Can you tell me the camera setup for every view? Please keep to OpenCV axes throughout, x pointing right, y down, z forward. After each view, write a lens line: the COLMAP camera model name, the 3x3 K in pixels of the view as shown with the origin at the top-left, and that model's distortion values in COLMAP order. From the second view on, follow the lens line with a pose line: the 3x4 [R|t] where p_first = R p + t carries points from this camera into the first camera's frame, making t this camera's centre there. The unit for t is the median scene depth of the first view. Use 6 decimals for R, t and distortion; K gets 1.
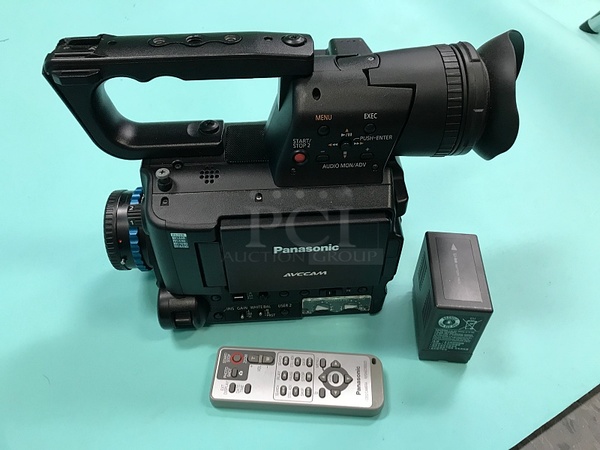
lens RADIAL K [[504.4, 0, 300.0], [0, 504.4, 225.0], [0, 0, 1]] dist [0.011797, -0.111012]
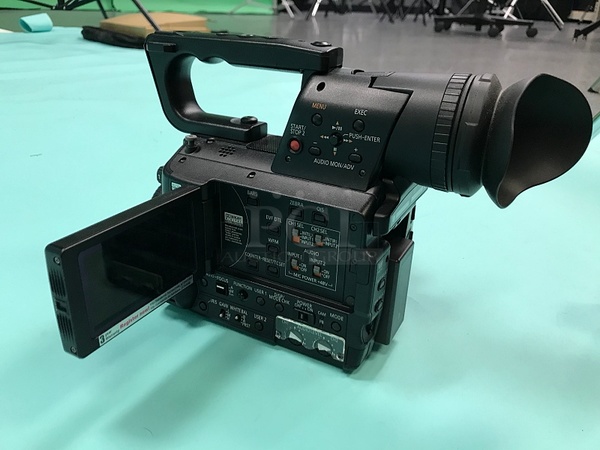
lens RADIAL K [[504.4, 0, 300.0], [0, 504.4, 225.0], [0, 0, 1]] dist [0.011797, -0.111012]
pose [[0.850202, 0.242063, -0.467506, 0.528658], [-0.400624, 0.873610, -0.276236, 0.291205], [0.341551, 0.422151, 0.839721, 0.188502]]
